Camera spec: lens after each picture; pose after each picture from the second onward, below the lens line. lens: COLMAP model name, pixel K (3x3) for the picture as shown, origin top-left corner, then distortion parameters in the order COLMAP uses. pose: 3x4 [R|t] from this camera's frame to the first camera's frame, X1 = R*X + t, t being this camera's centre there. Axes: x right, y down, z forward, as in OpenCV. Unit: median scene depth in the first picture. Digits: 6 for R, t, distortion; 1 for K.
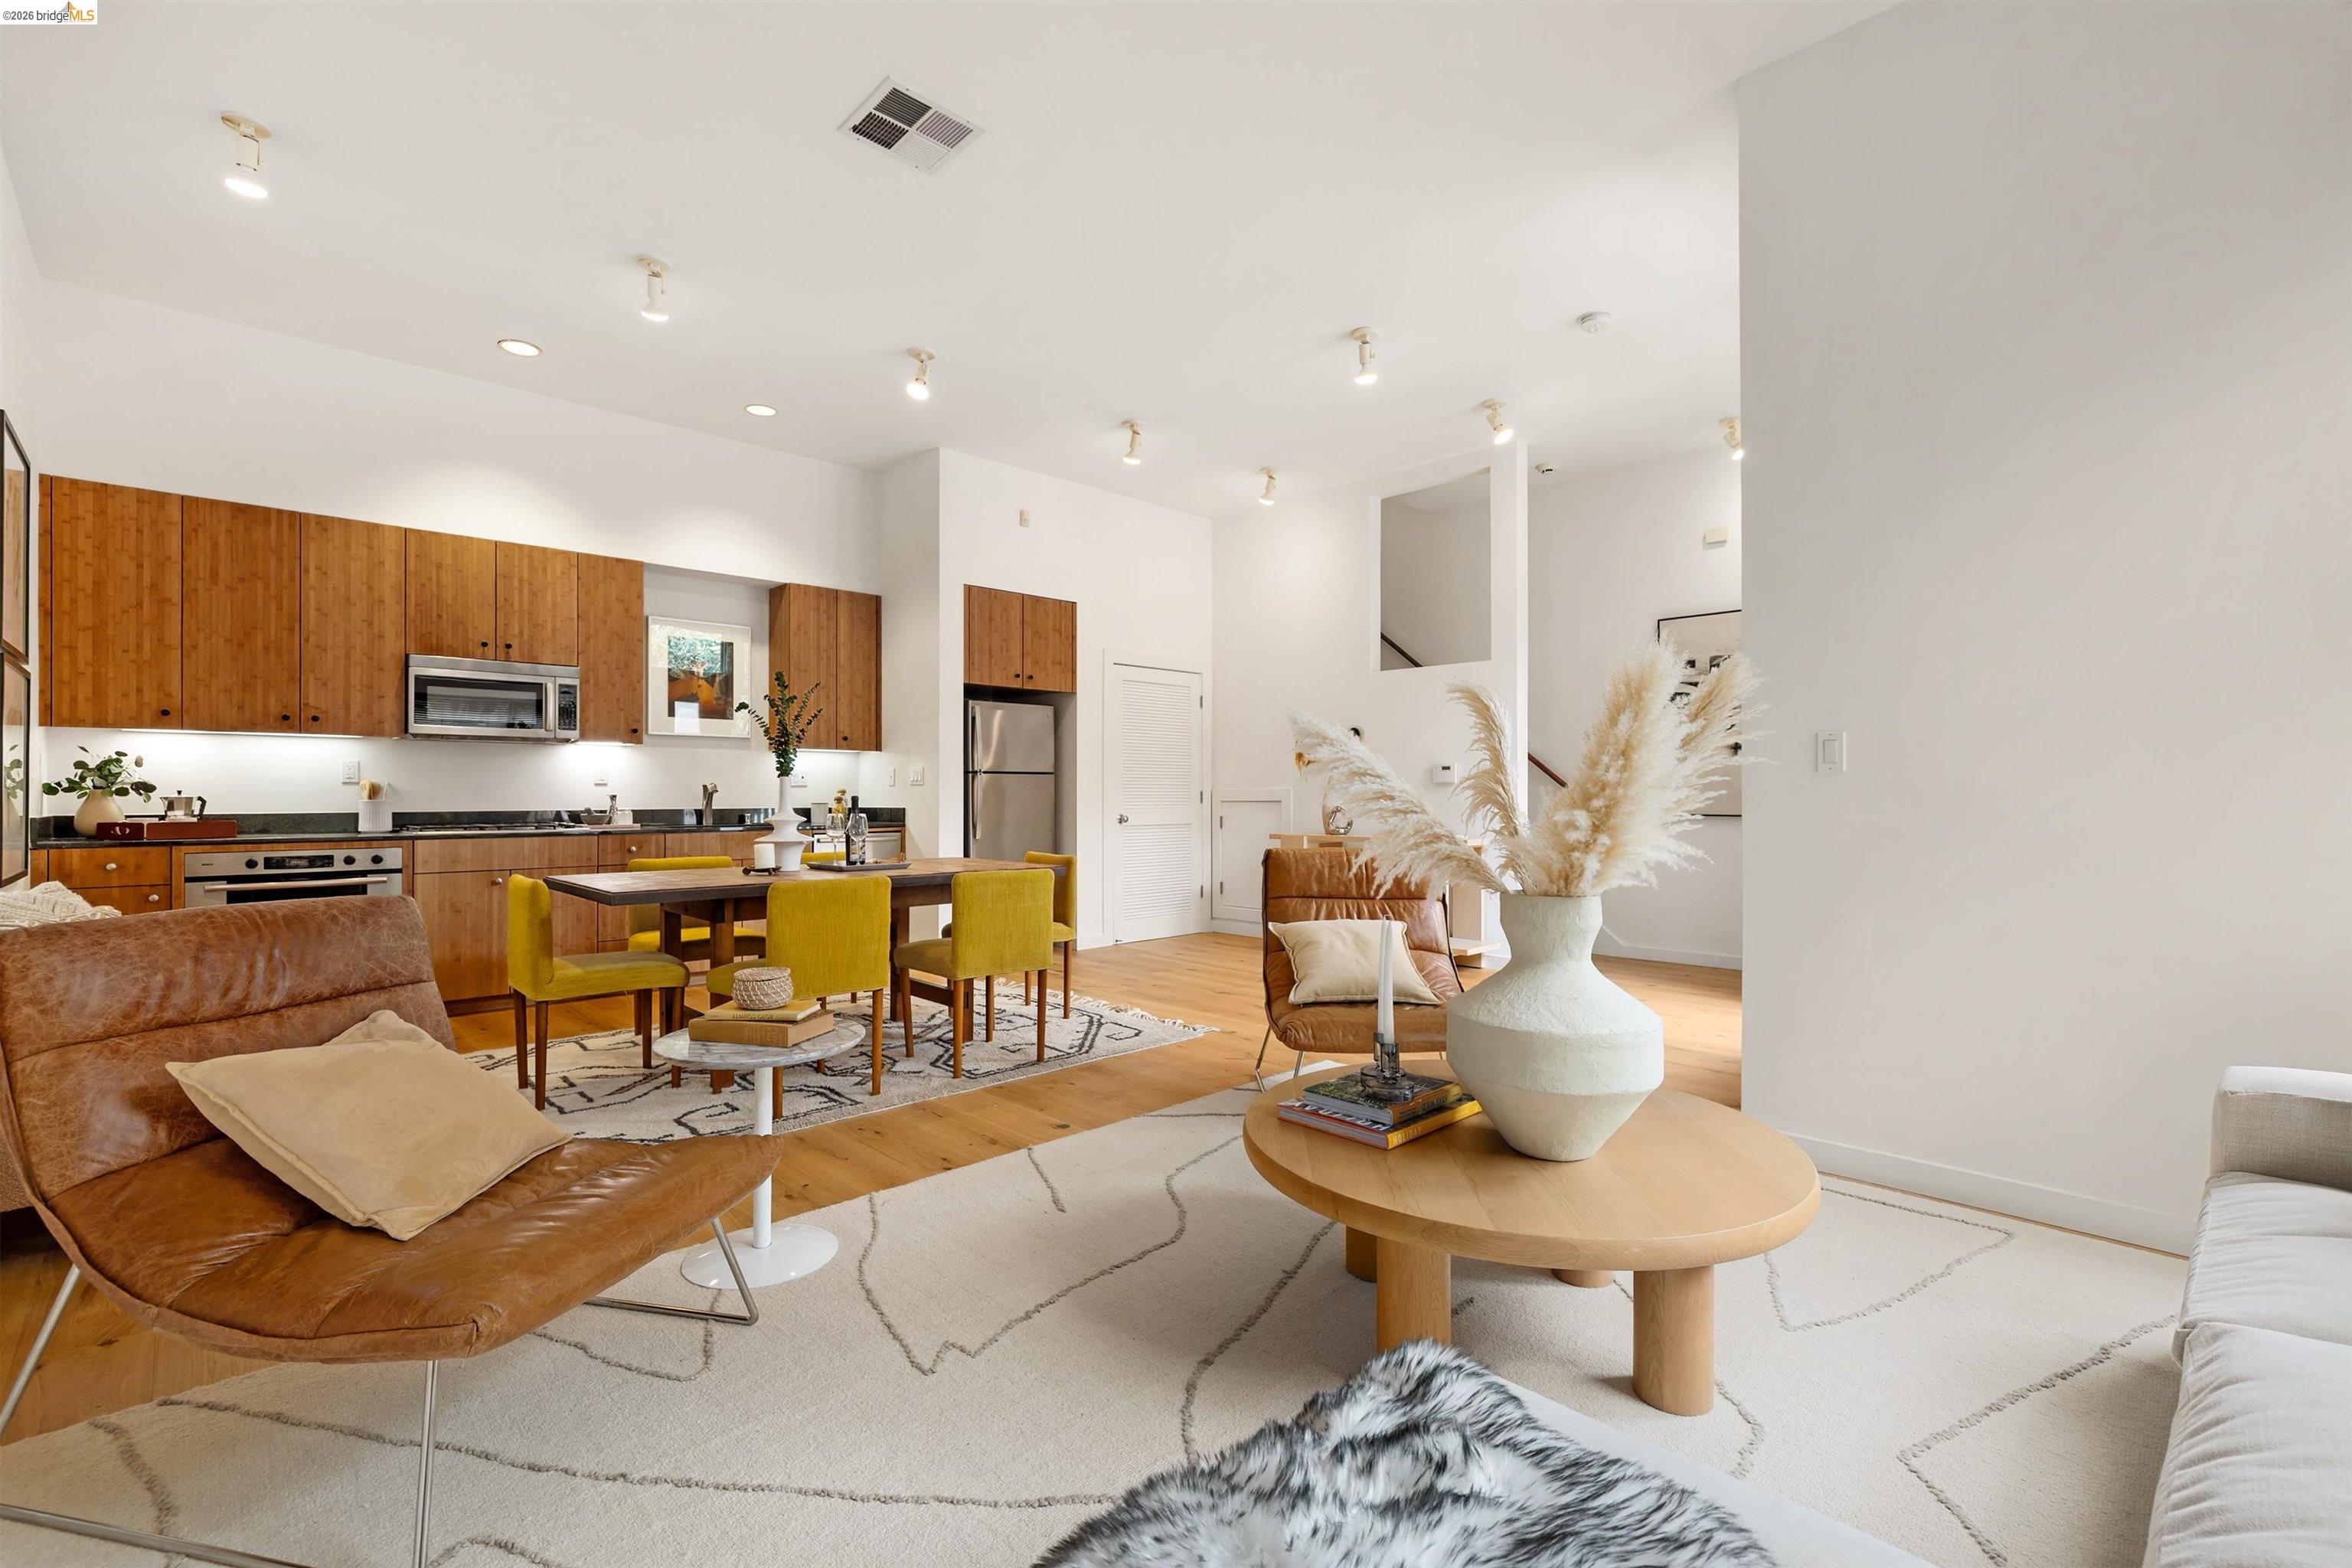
lens RADIAL K [[1024.1, 0, 1172.1], [0, 1024.1, 793.6], [0, 0, 1]] dist [-0.004719, 0.000019]
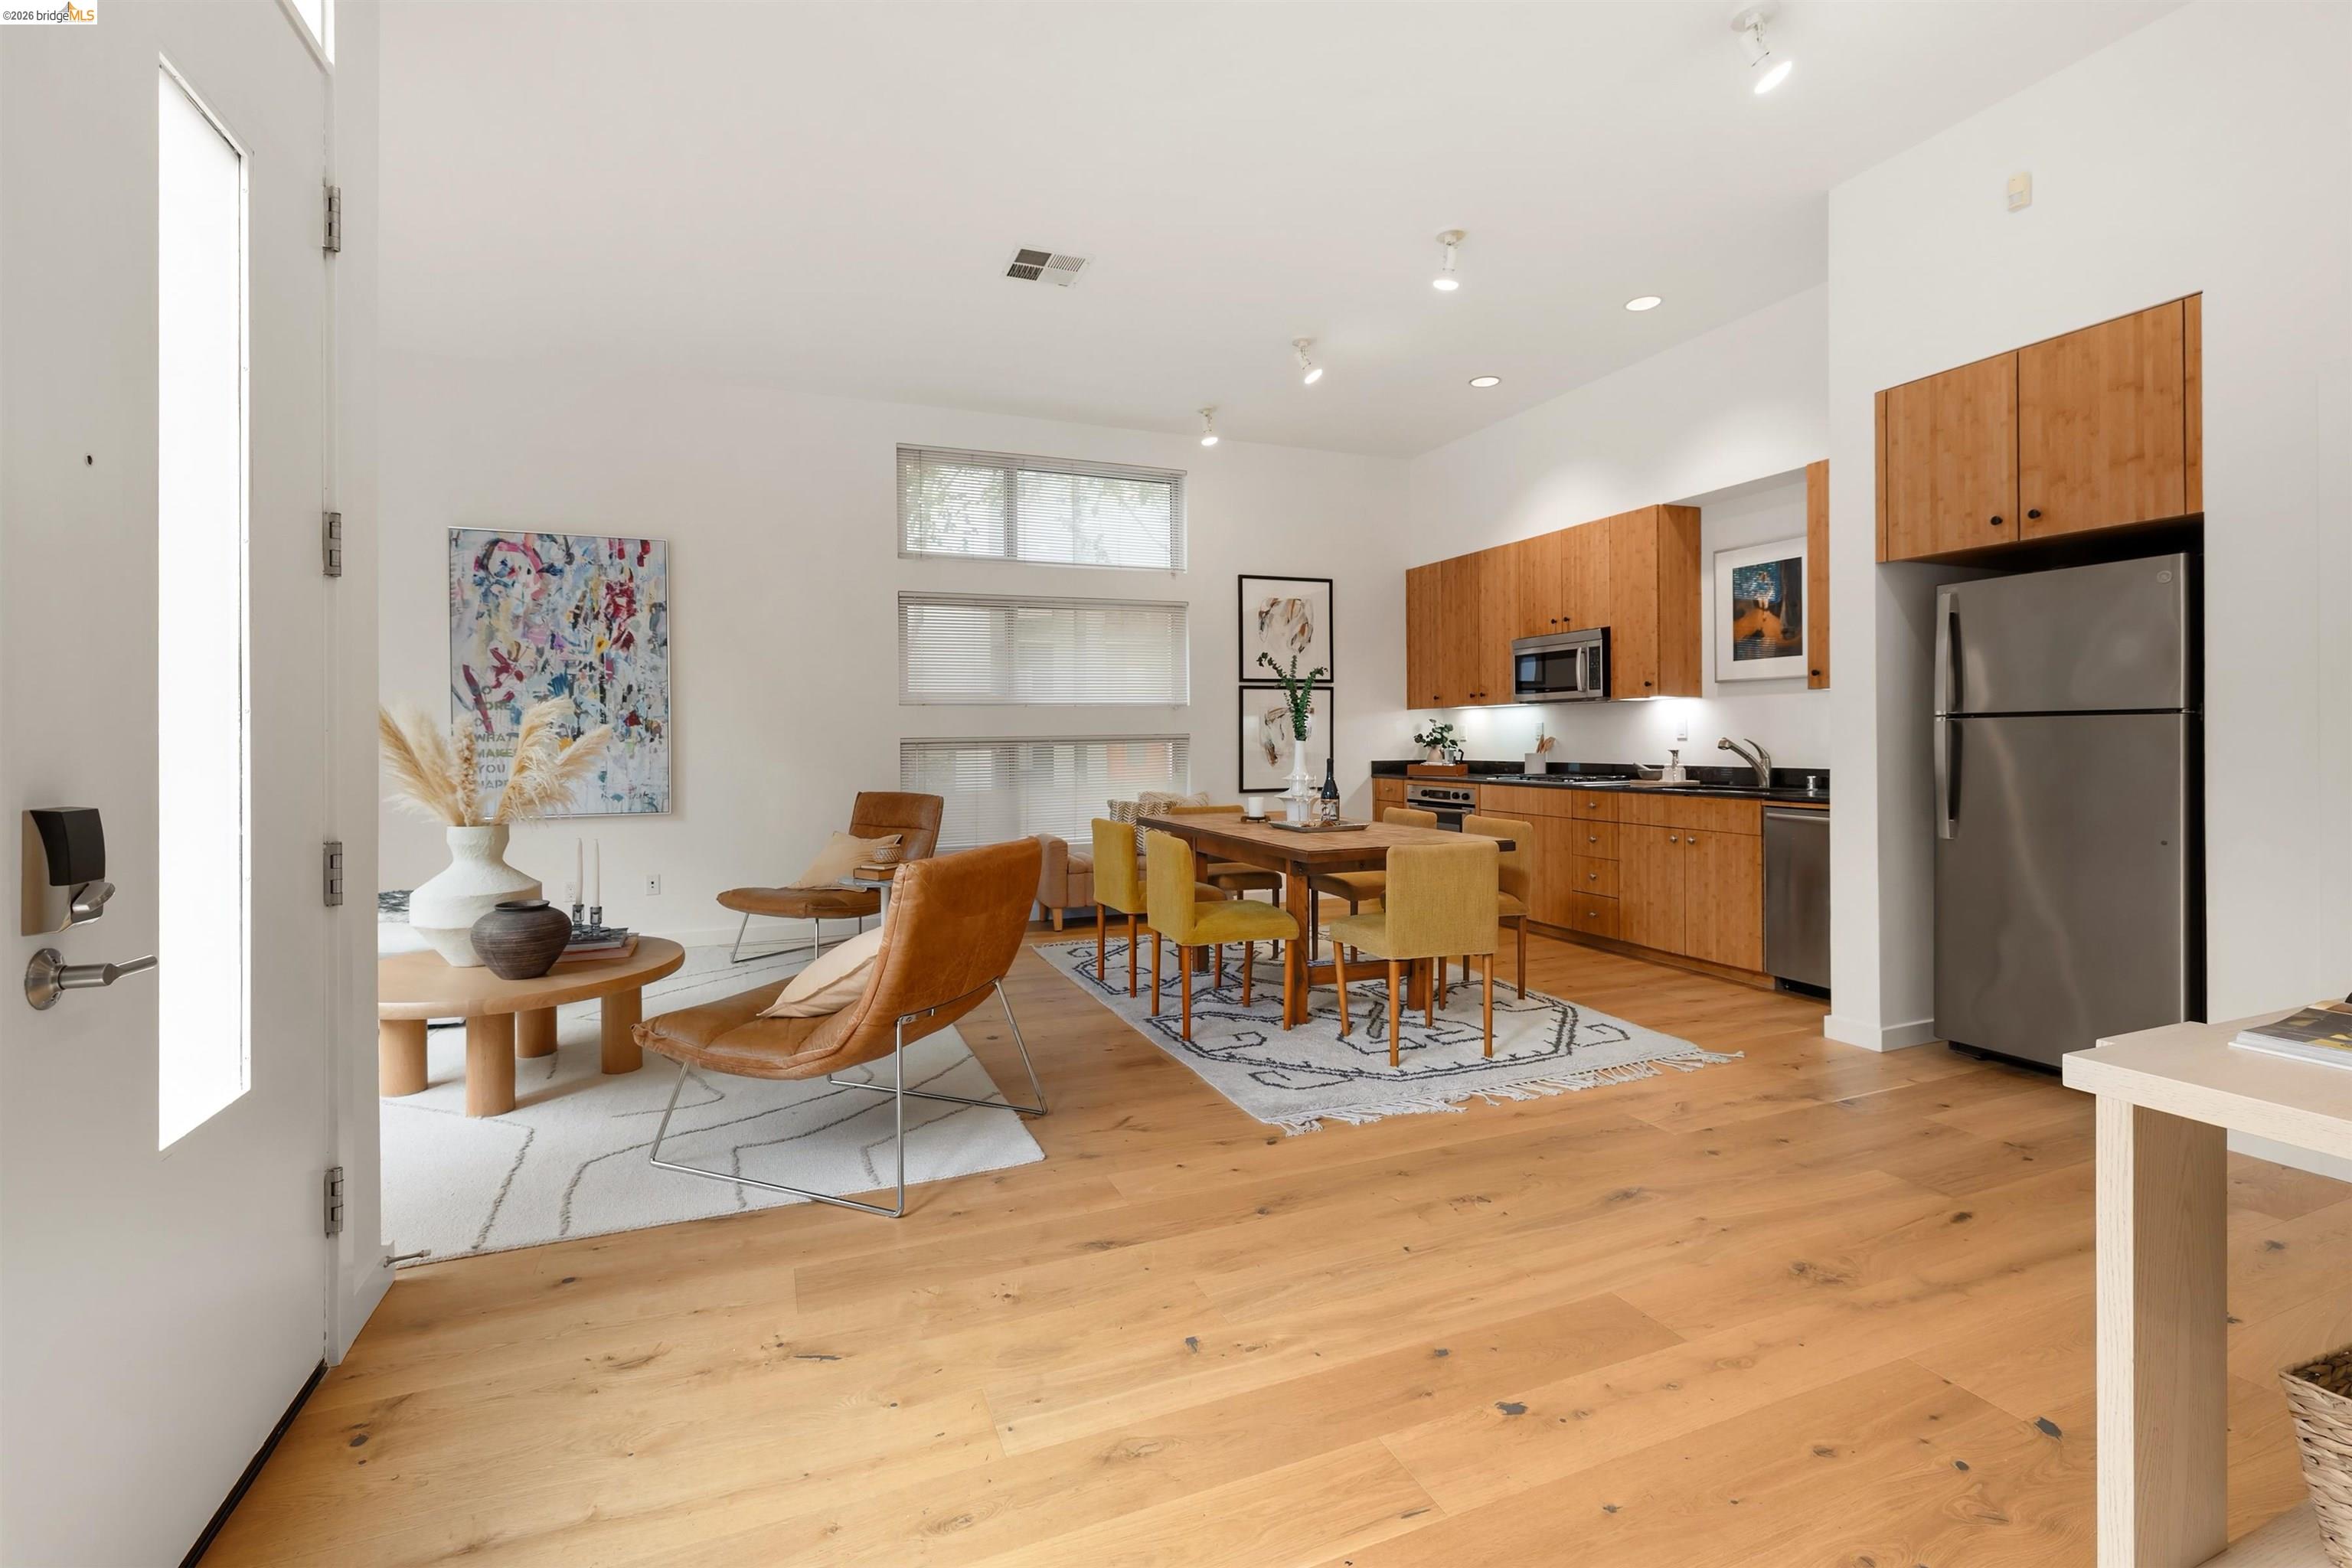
lens RADIAL K [[1024.1, 0, 1172.6], [0, 1024.1, 734.3], [0, 0, 1]] dist [-0.004719, 0.000019]
pose [[-0.356896, 0.001107, -0.934143, 0.562412], [0.010606, 0.999940, -0.002868, -0.016461], [0.934084, -0.010931, -0.356887, 0.977430]]
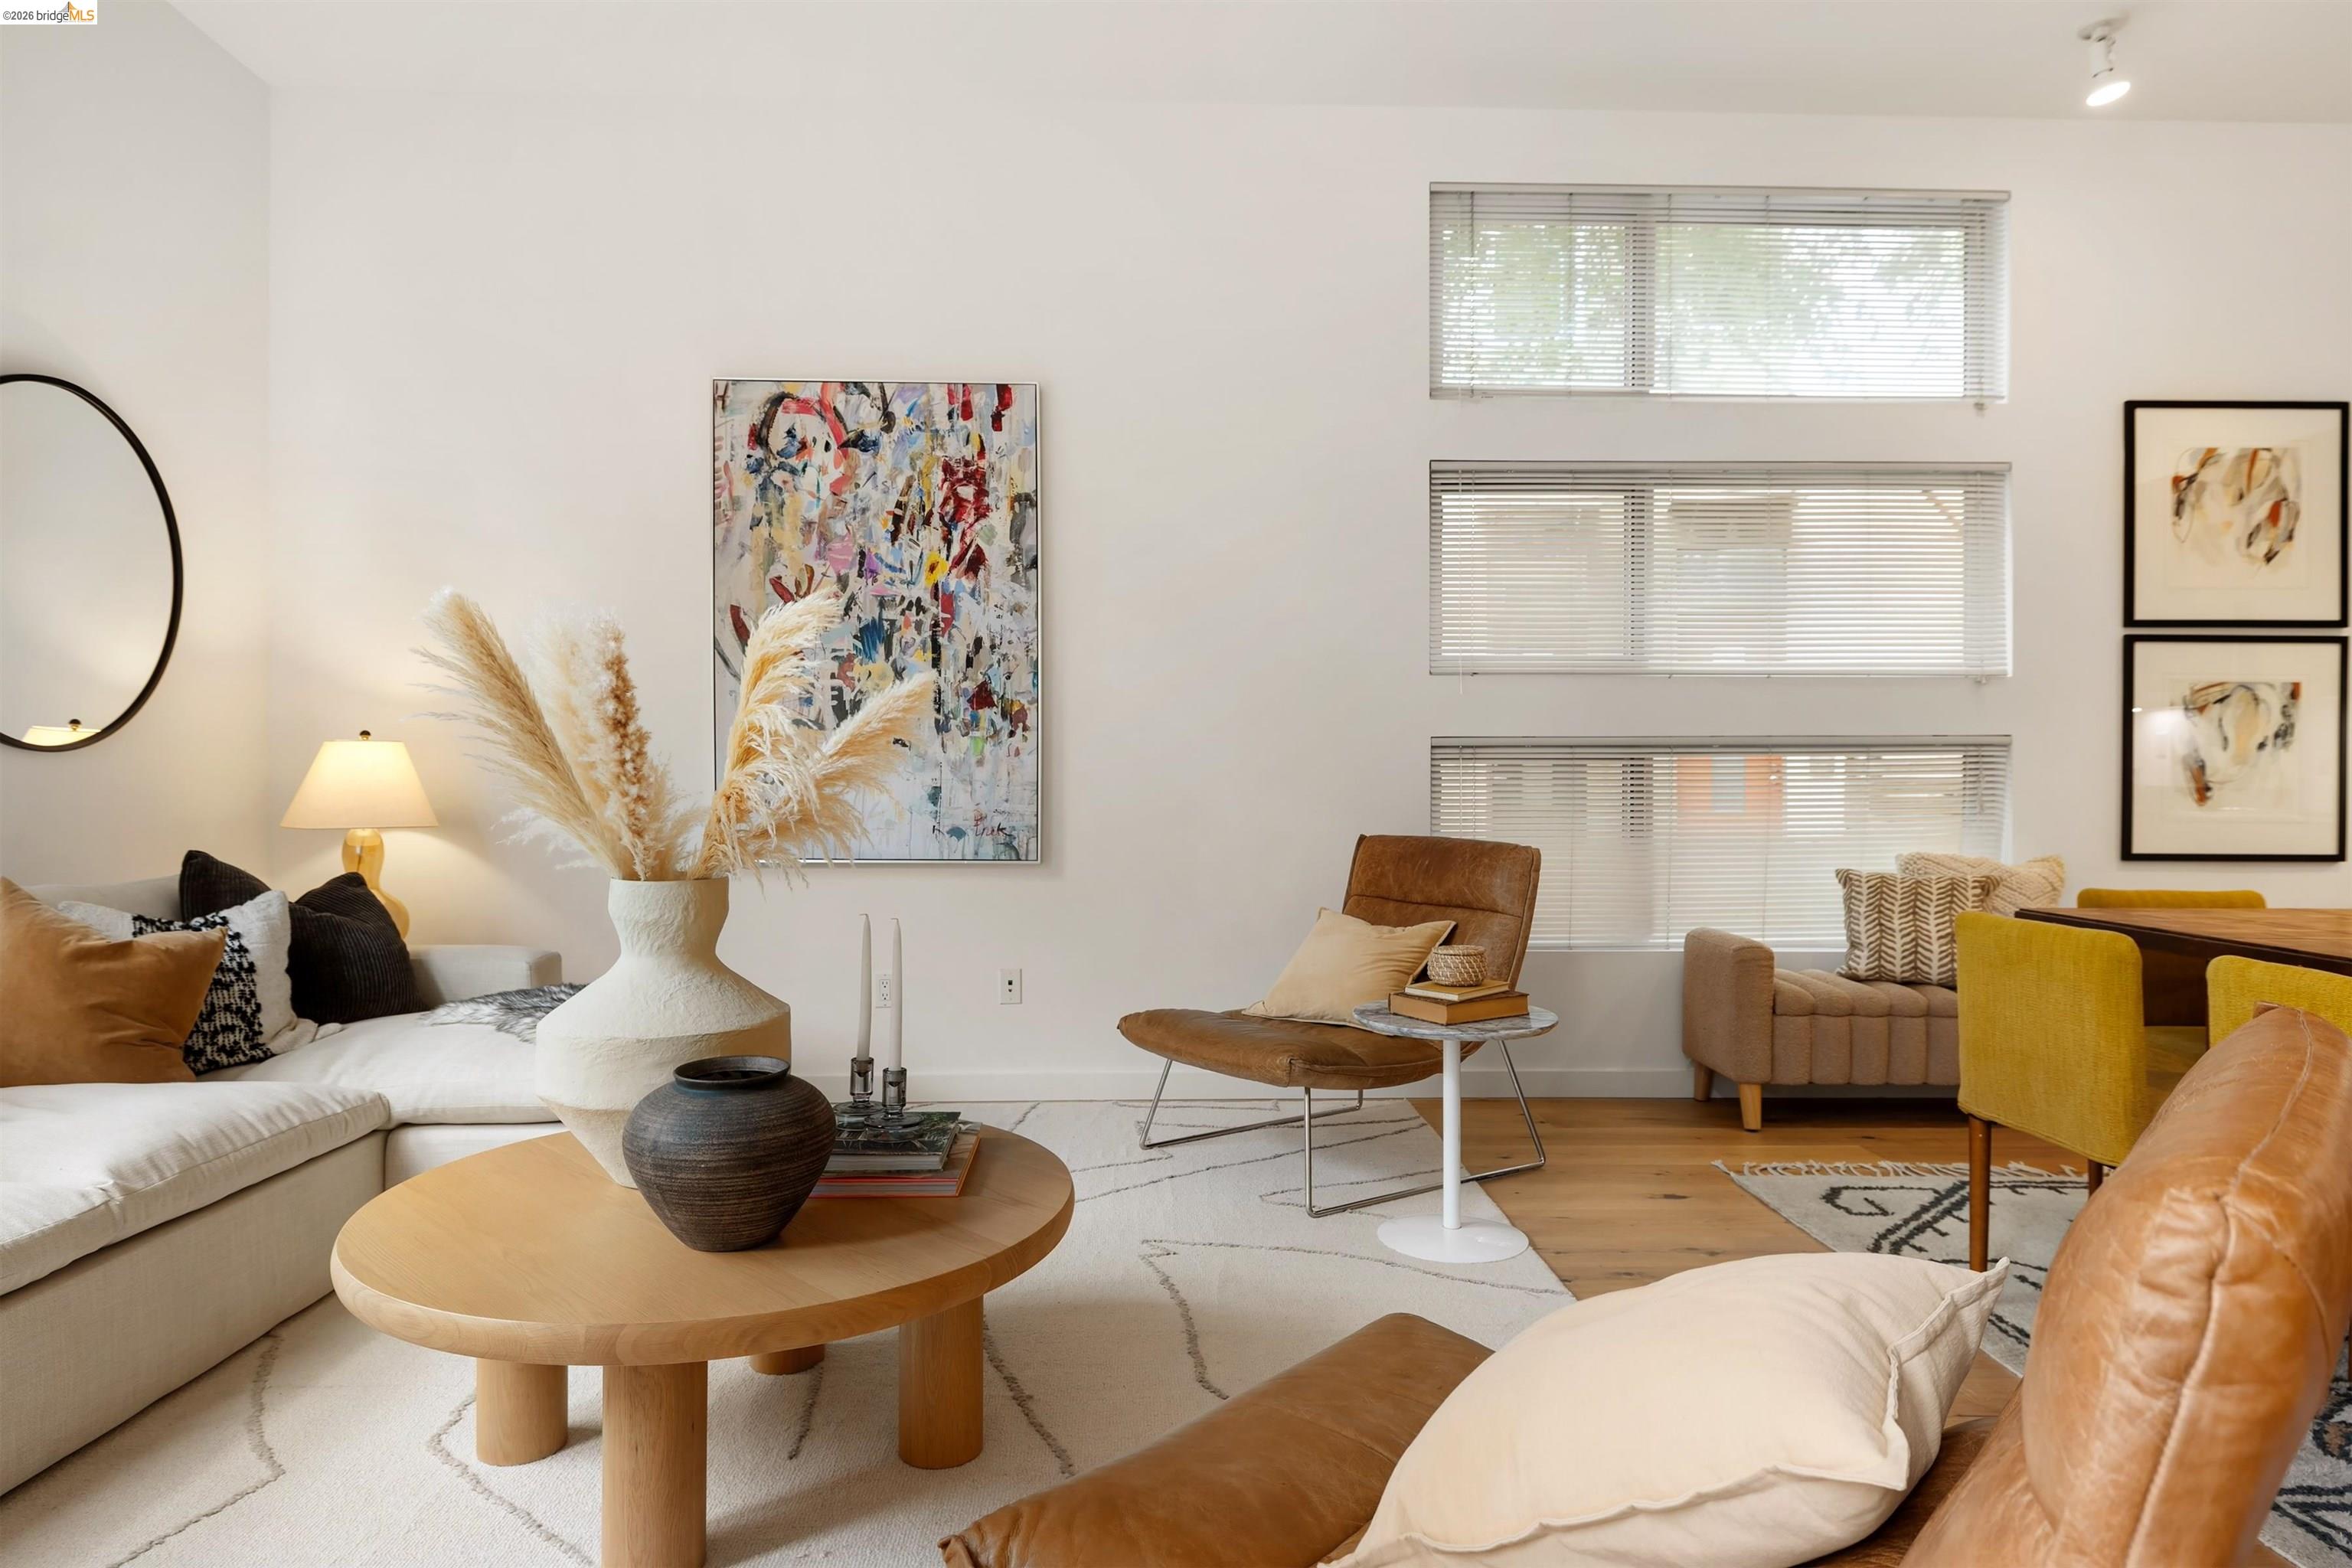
lens RADIAL K [[1421.9, 0, 1174.3], [0, 1421.9, 779.9], [0, 0, 1]] dist [0.004597, 0.000670]
pose [[-0.661087, 0.002950, -0.750303, 0.360807], [-0.002176, 0.999981, 0.005848, 0.000637], [0.750306, 0.005499, -0.661068, 0.754750]]
